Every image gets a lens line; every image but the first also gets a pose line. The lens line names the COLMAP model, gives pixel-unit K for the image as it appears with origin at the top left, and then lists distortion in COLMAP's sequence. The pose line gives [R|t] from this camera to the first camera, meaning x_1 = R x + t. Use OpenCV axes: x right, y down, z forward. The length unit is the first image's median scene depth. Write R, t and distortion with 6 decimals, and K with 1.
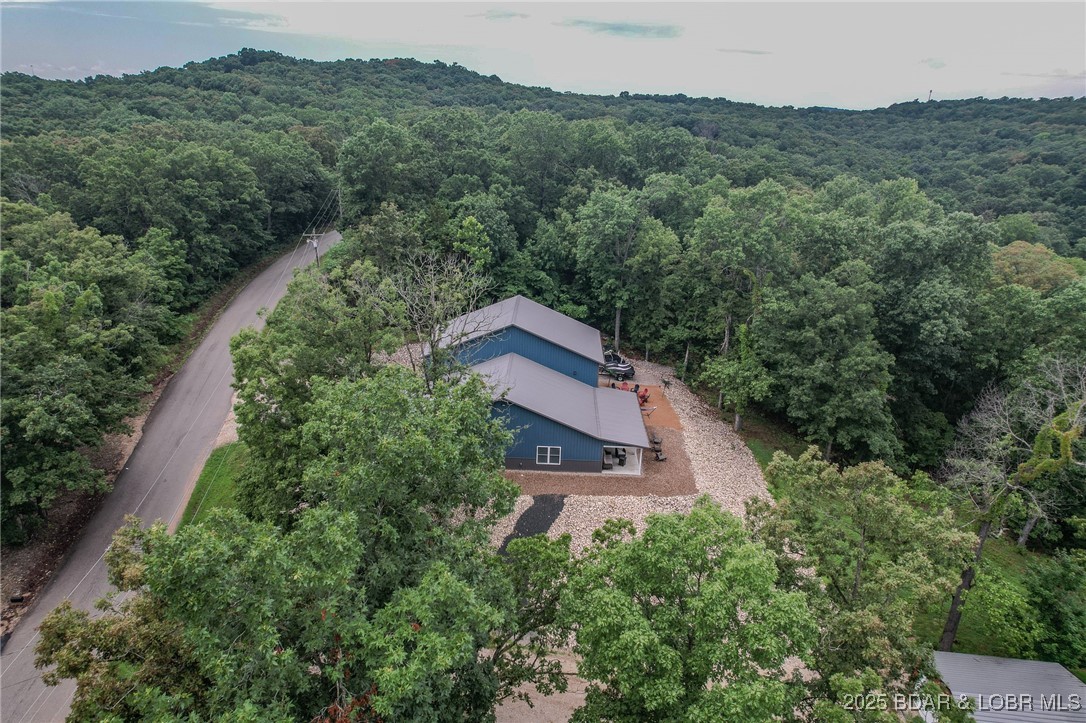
lens RADIAL K [[706.5, 0, 543.6], [0, 706.5, 362.1], [0, 0, 1]] dist [-0.063978, 0.051360]
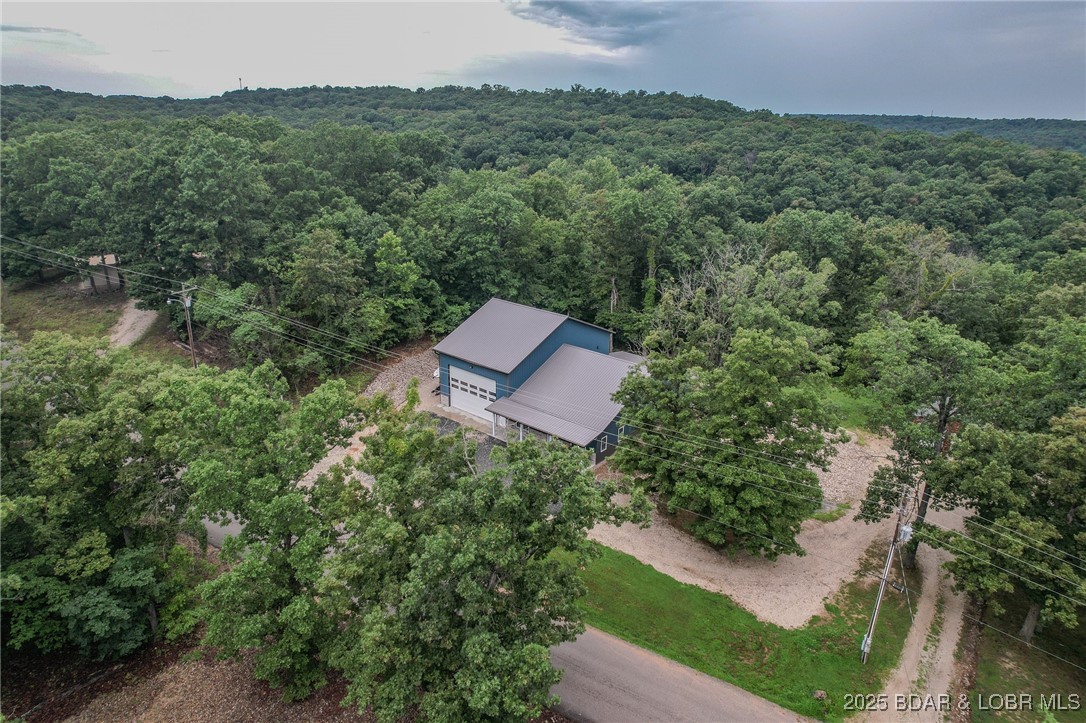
lens RADIAL K [[706.5, 0, 548.8], [0, 706.5, 357.6], [0, 0, 1]] dist [-0.063978, 0.051360]
pose [[0.614843, -0.271819, 0.740326, -0.912473], [0.262643, 0.955714, 0.132776, -0.151533], [-0.743631, 0.112805, 0.659006, 0.333834]]
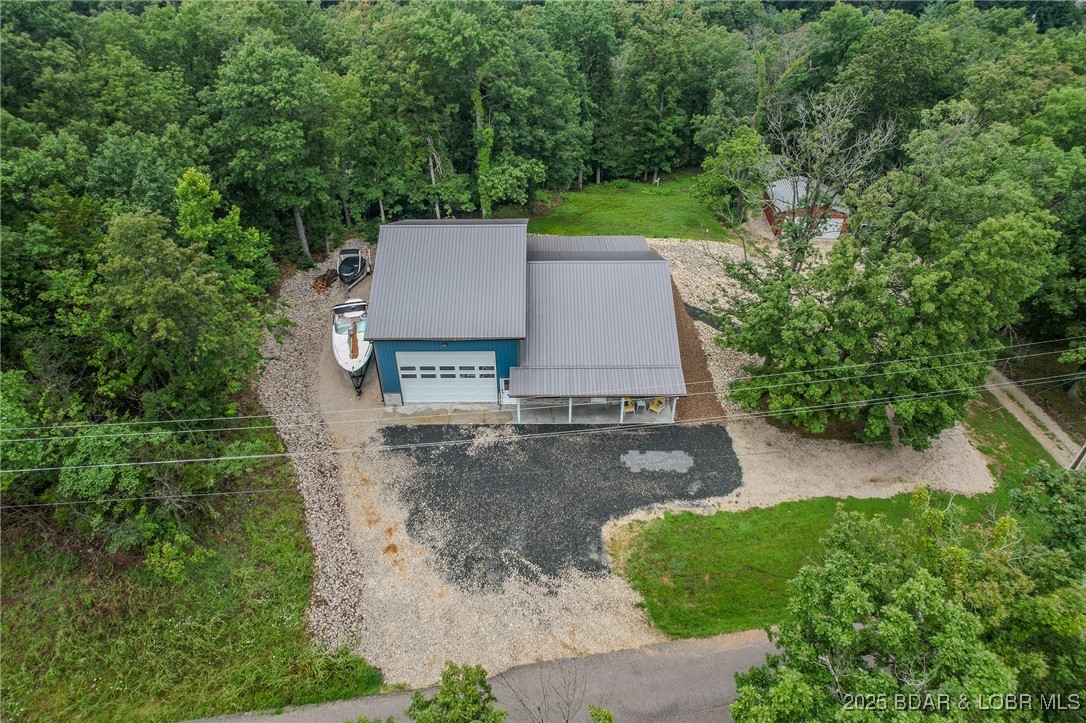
lens RADIAL K [[706.5, 0, 556.4], [0, 706.5, 372.7], [0, 0, 1]] dist [-0.063978, 0.051360]
pose [[-0.041936, -0.624926, 0.779557, -0.771210], [0.338909, 0.725086, 0.599492, -0.400265], [-0.939884, 0.289339, 0.181386, 0.914436]]
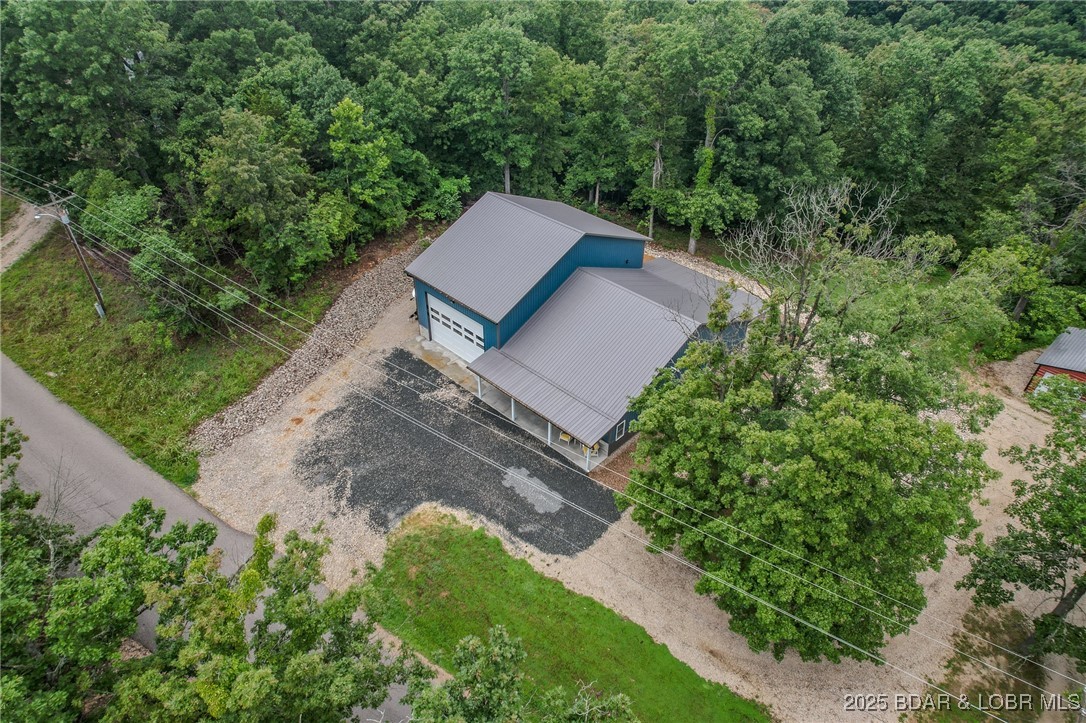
lens RADIAL K [[706.5, 0, 544.7], [0, 706.5, 361.9], [0, 0, 1]] dist [-0.063978, 0.051360]
pose [[0.674547, -0.455874, 0.580660, -0.616205], [0.257034, 0.882371, 0.394152, -0.258568], [-0.692041, -0.116625, 0.712375, 0.478751]]
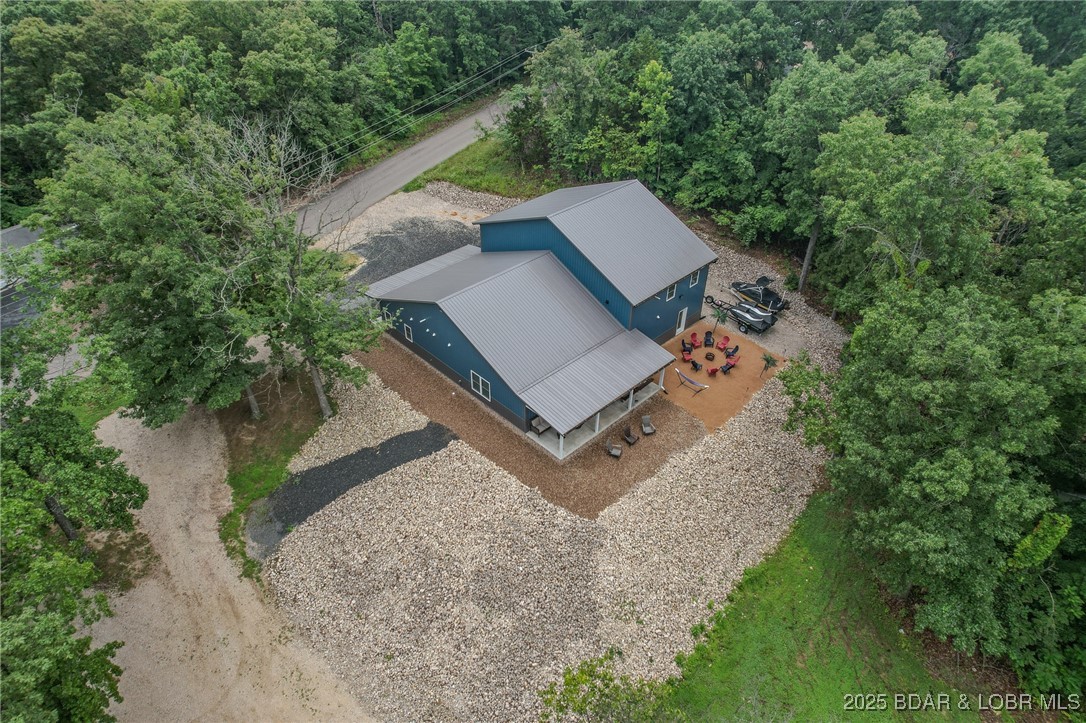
lens RADIAL K [[706.5, 0, 542.6], [0, 706.5, 359.8], [0, 0, 1]] dist [-0.063978, 0.051360]
pose [[0.711233, 0.405680, -0.574084, 0.492429], [-0.237815, 0.907376, 0.346573, -0.189015], [0.661507, -0.109968, 0.741832, 0.408846]]
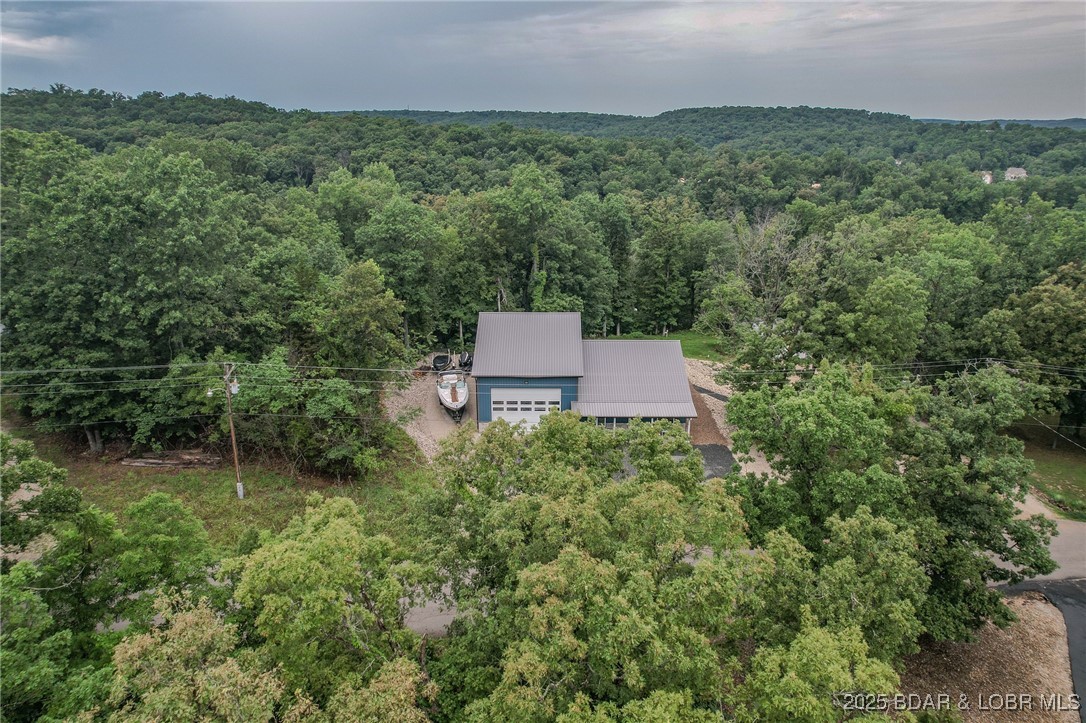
lens RADIAL K [[706.5, 0, 558.1], [0, 706.5, 365.1], [0, 0, 1]] dist [-0.063978, 0.051360]
pose [[-0.032934, -0.357276, 0.933418, -1.148157], [0.338949, 0.874586, 0.346717, -0.392439], [-0.940228, 0.327799, 0.092295, 0.997605]]
